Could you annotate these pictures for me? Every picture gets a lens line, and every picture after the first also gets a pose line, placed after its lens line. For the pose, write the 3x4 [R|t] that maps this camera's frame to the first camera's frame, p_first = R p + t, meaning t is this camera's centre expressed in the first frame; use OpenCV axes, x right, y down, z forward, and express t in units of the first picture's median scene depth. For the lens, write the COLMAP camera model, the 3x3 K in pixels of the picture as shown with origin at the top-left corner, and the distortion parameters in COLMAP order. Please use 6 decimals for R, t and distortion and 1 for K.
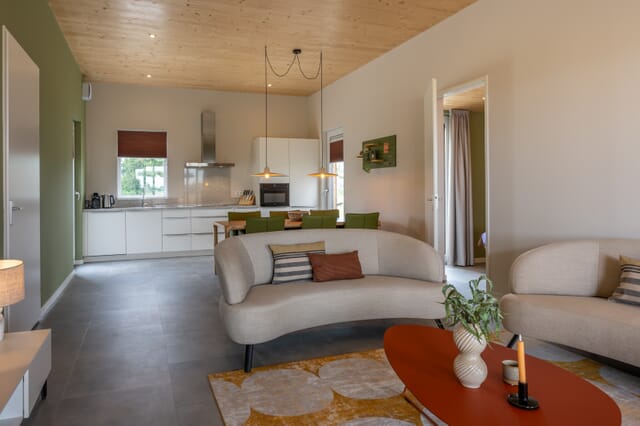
lens RADIAL K [[413.3, 0, 280.8], [0, 413.3, 190.7], [0, 0, 1]] dist [-0.001355, -0.001241]
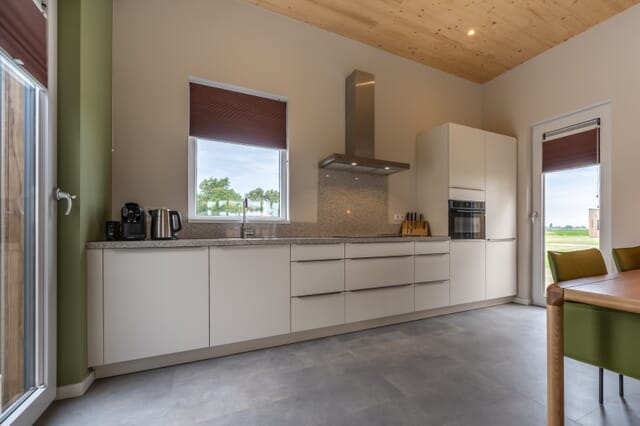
lens RADIAL K [[291.6, 0, 363.5], [0, 291.6, 230.7], [0, 0, 1]] dist [-0.000361, -0.000188]
pose [[0.984935, 0.010273, 0.172618, -0.306076], [-0.010542, 0.999944, 0.000643, 0.035128], [-0.172602, -0.002453, 0.984989, 0.763638]]
